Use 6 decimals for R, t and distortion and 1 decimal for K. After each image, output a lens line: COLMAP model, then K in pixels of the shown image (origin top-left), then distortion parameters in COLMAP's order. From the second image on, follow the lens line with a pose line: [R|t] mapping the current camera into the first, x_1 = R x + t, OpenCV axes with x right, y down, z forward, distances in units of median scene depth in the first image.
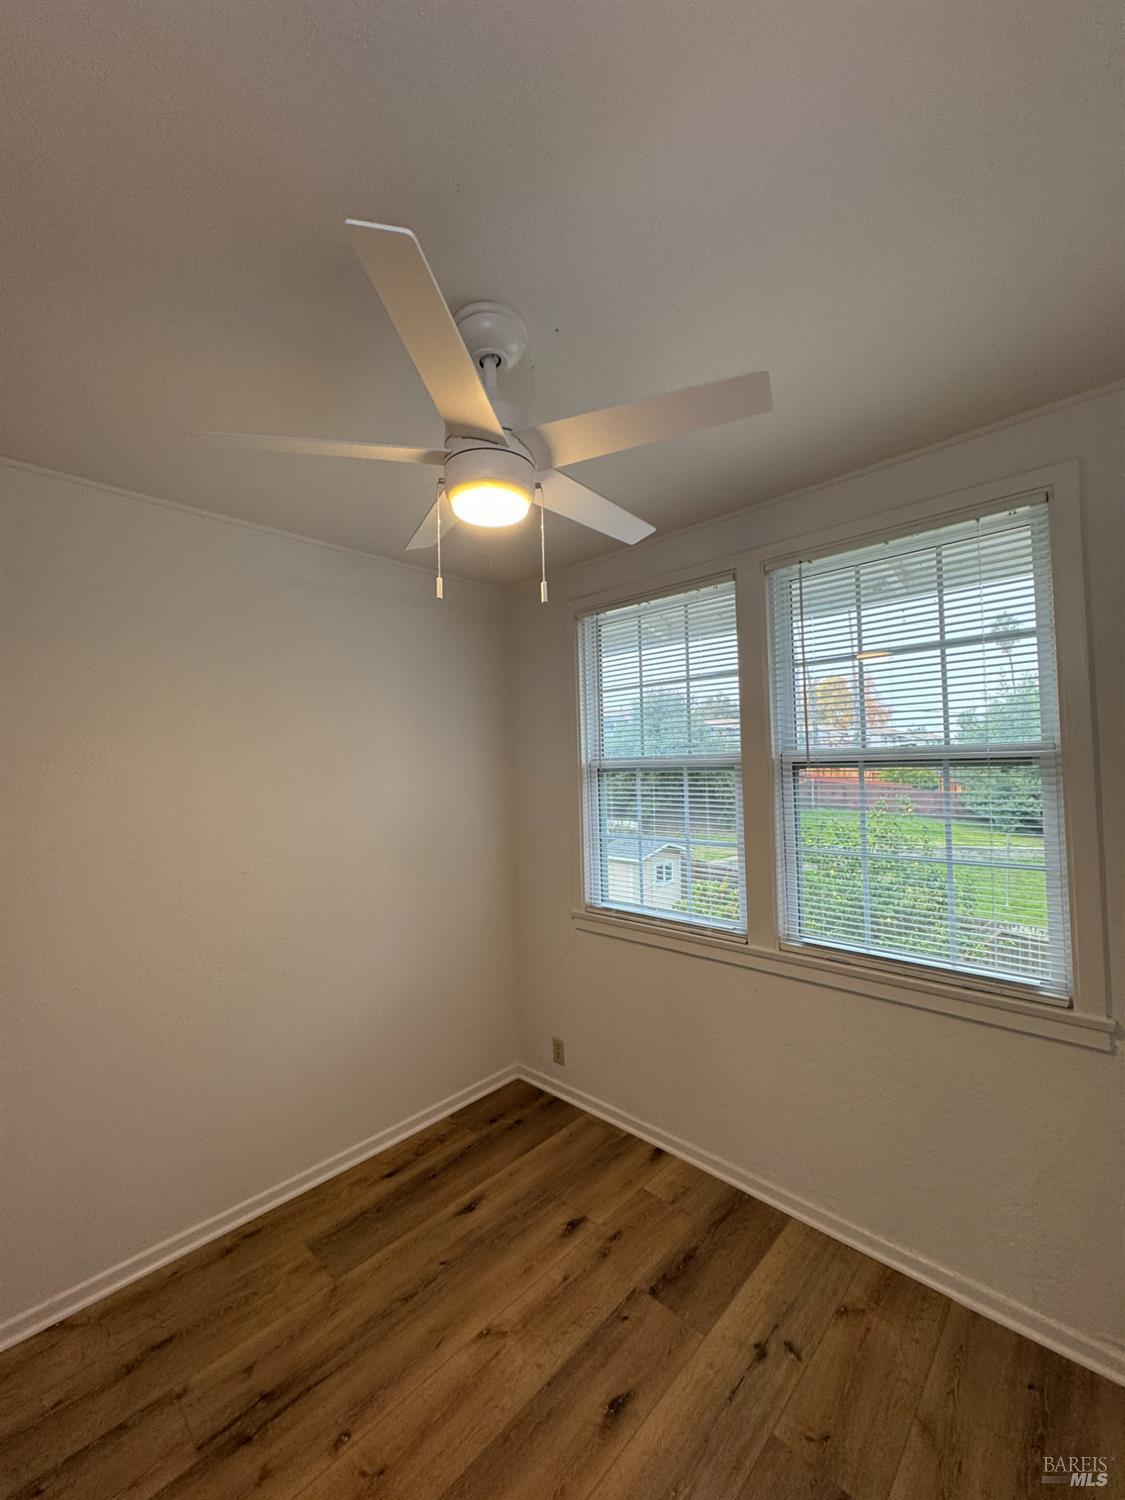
lens RADIAL K [[594.9, 0, 563.8], [0, 594.9, 757.3], [0, 0, 1]] dist [-0.000819, 0.000487]
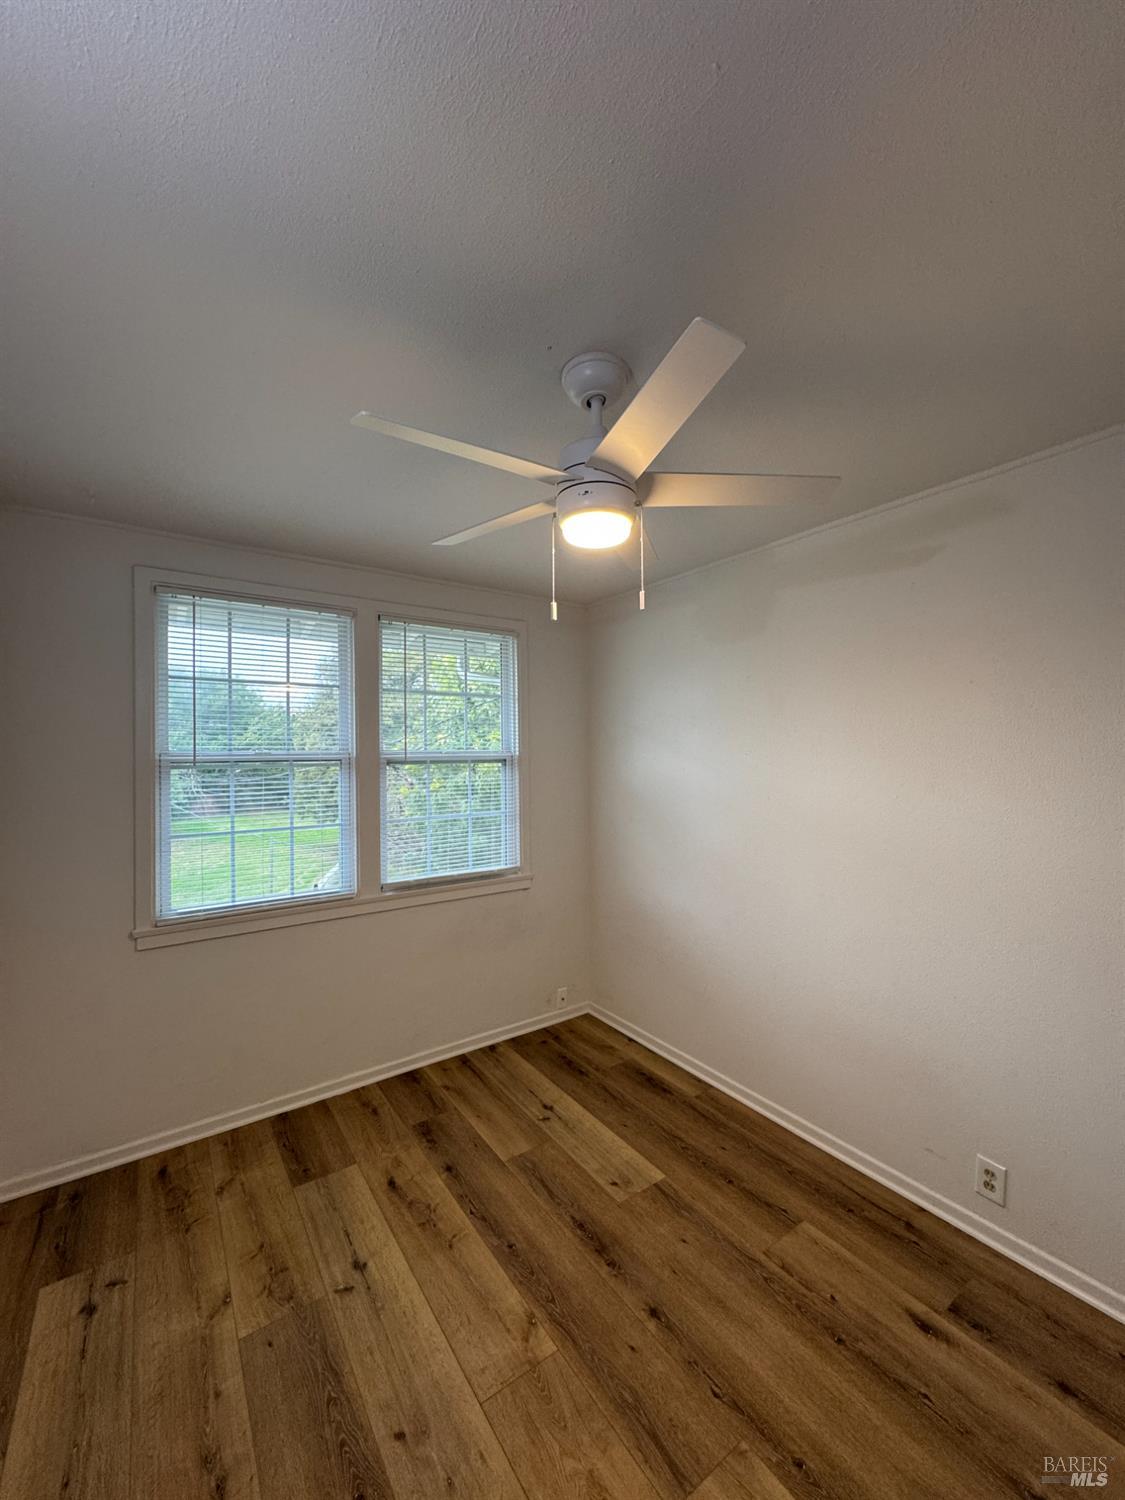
lens RADIAL K [[594.9, 0, 558.2], [0, 594.9, 744.1], [0, 0, 1]] dist [-0.000819, 0.000487]
pose [[0.205600, 0.045654, 0.977571, -0.901764], [-0.015288, 0.998939, -0.043436, 0.028754], [-0.978517, -0.006015, 0.206080, 0.313513]]
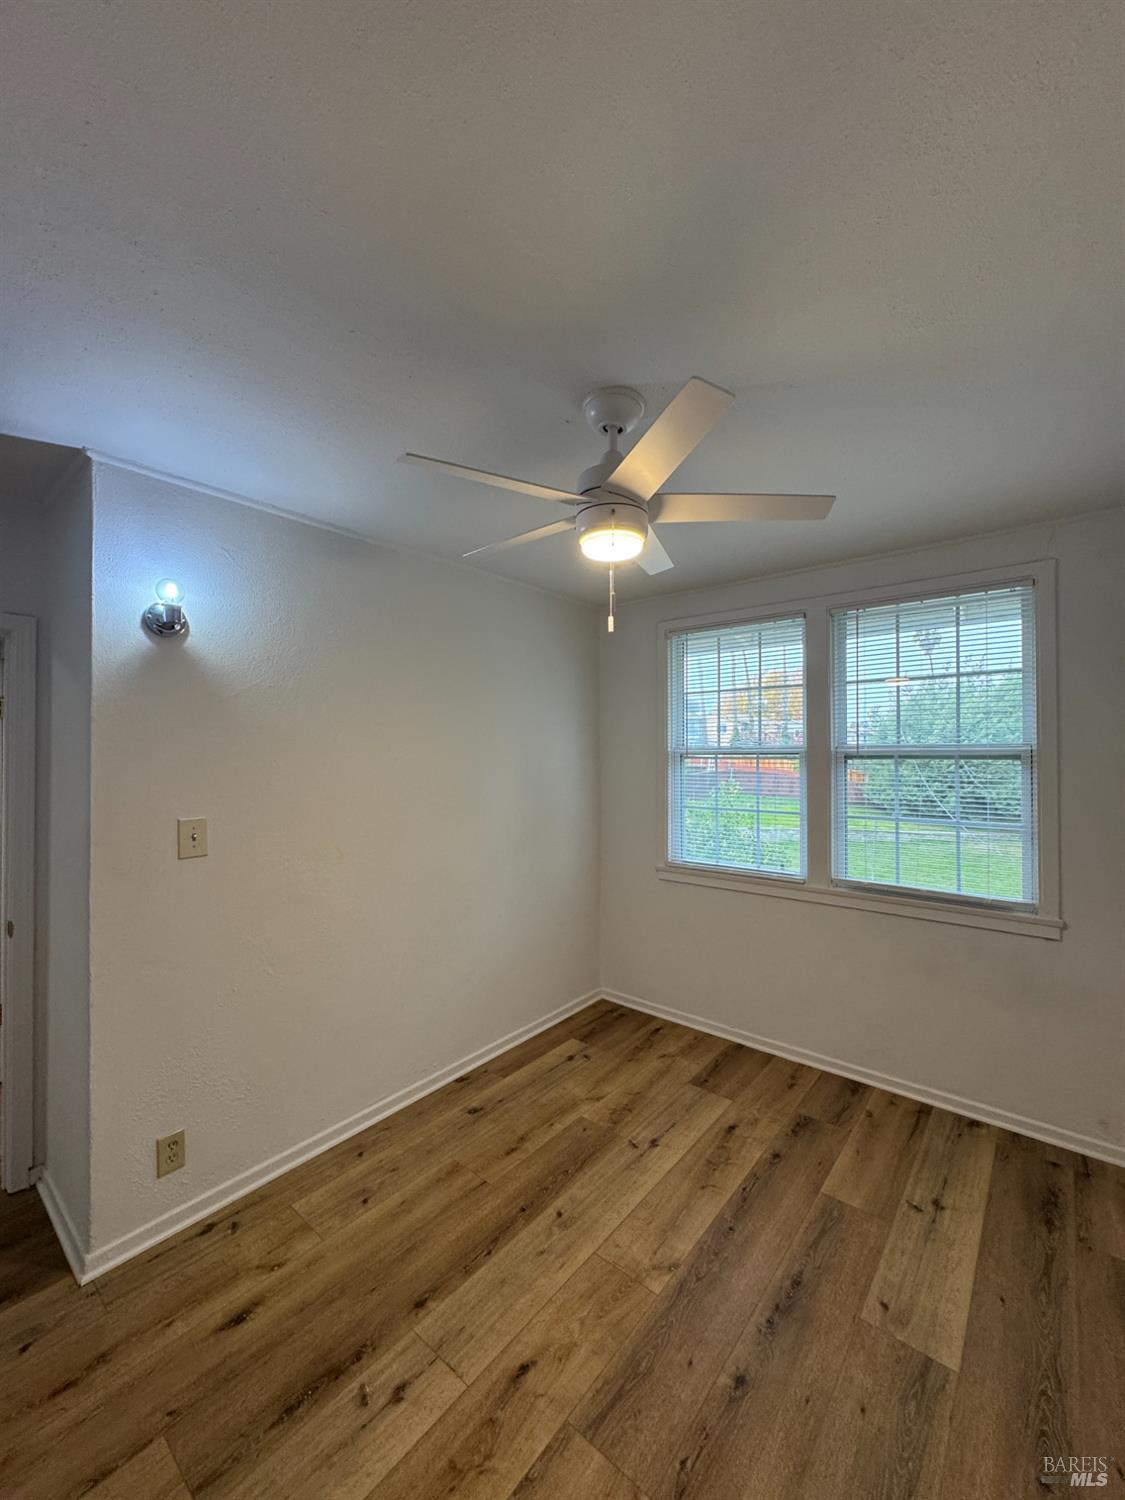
lens RADIAL K [[594.9, 0, 569.0], [0, 594.9, 748.9], [0, 0, 1]] dist [-0.000819, 0.000487]
pose [[0.997446, 0.031044, 0.064330, -0.336847], [-0.031577, 0.999475, 0.007286, 0.008171], [-0.064070, -0.009298, 0.997902, -0.328799]]
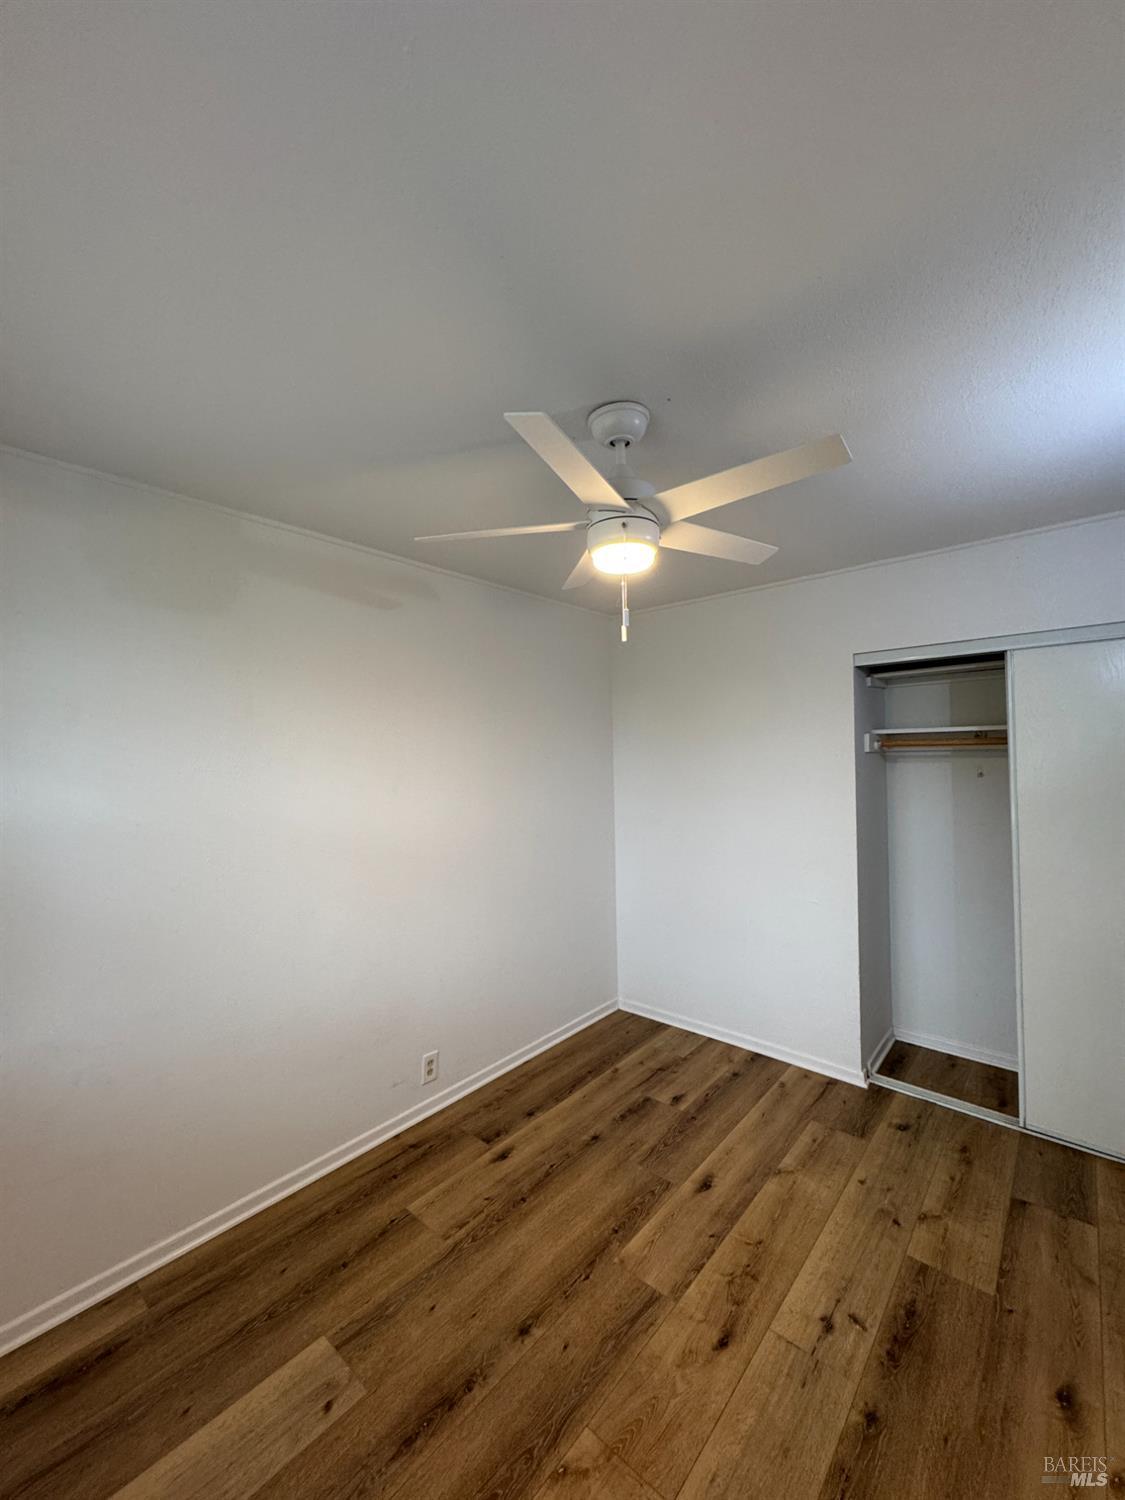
lens RADIAL K [[594.9, 0, 568.0], [0, 594.9, 757.5], [0, 0, 1]] dist [-0.000819, 0.000487]
pose [[-0.997875, 0.049922, -0.041876, -0.130370], [0.050491, 0.998644, -0.012642, 0.012998], [0.041188, -0.014729, -0.999043, 1.135538]]
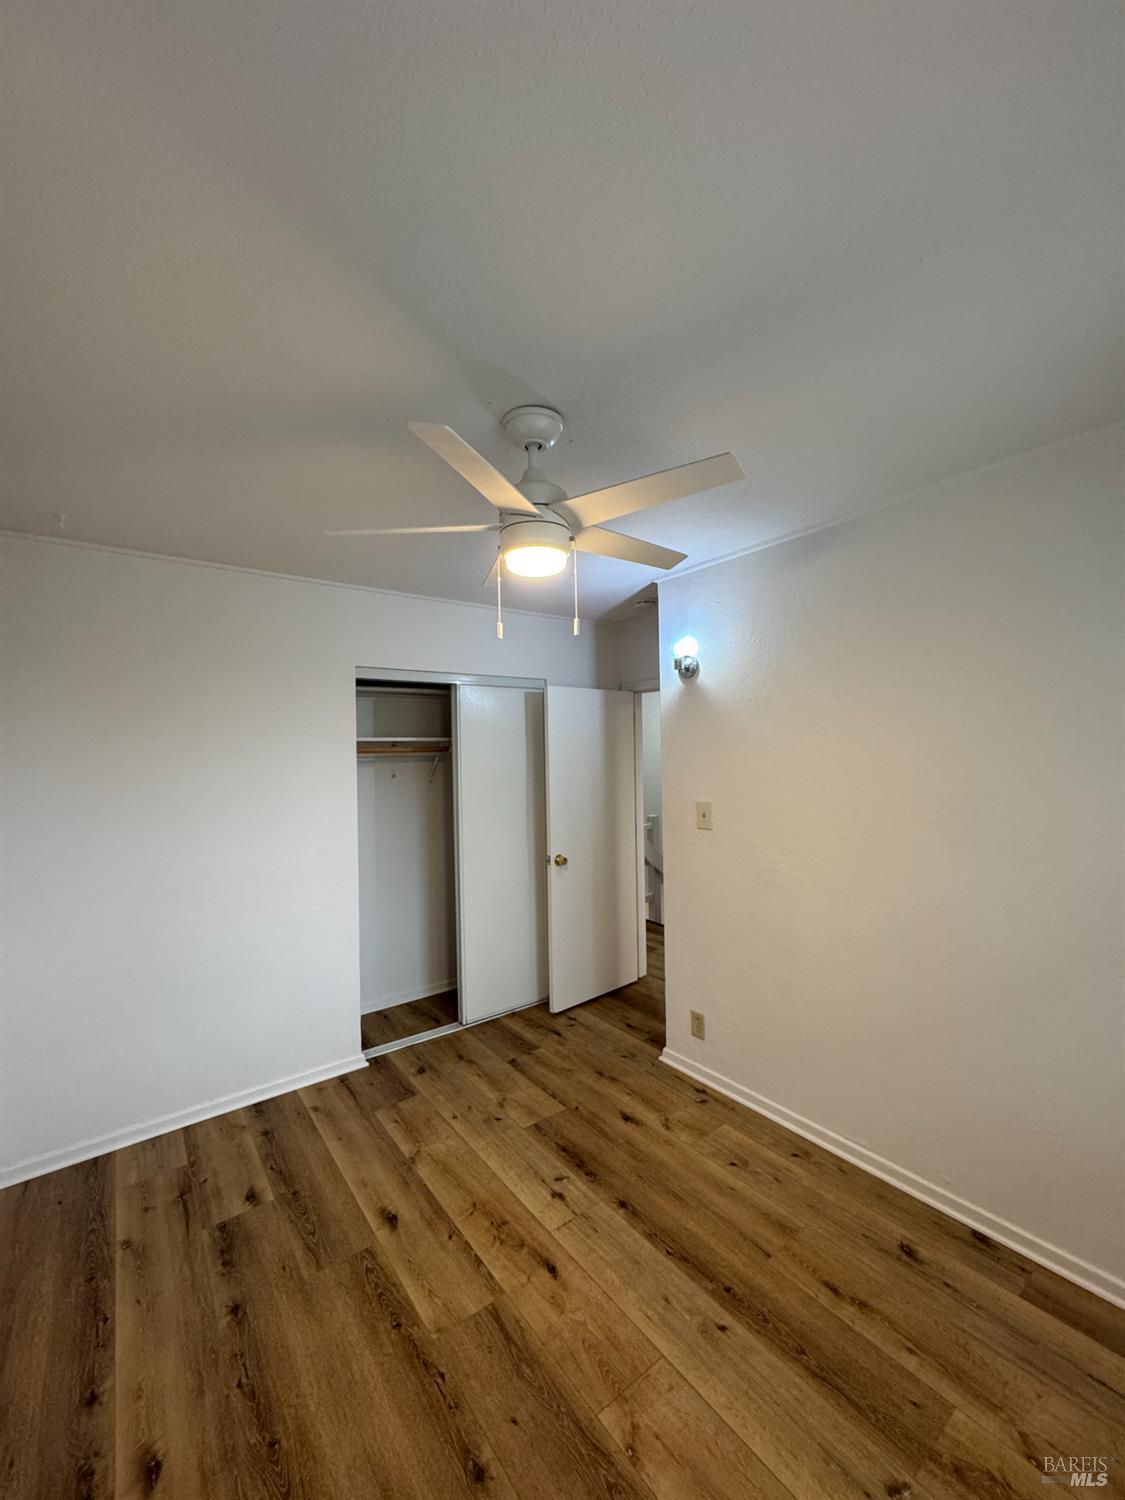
lens RADIAL K [[594.9, 0, 558.6], [0, 594.9, 753.2], [0, 0, 1]] dist [-0.000819, 0.000487]
pose [[-0.170859, 0.037974, -0.984563, 0.500018], [0.038467, 0.998752, 0.031846, -0.020540], [0.984544, -0.032432, -0.172106, 0.559858]]
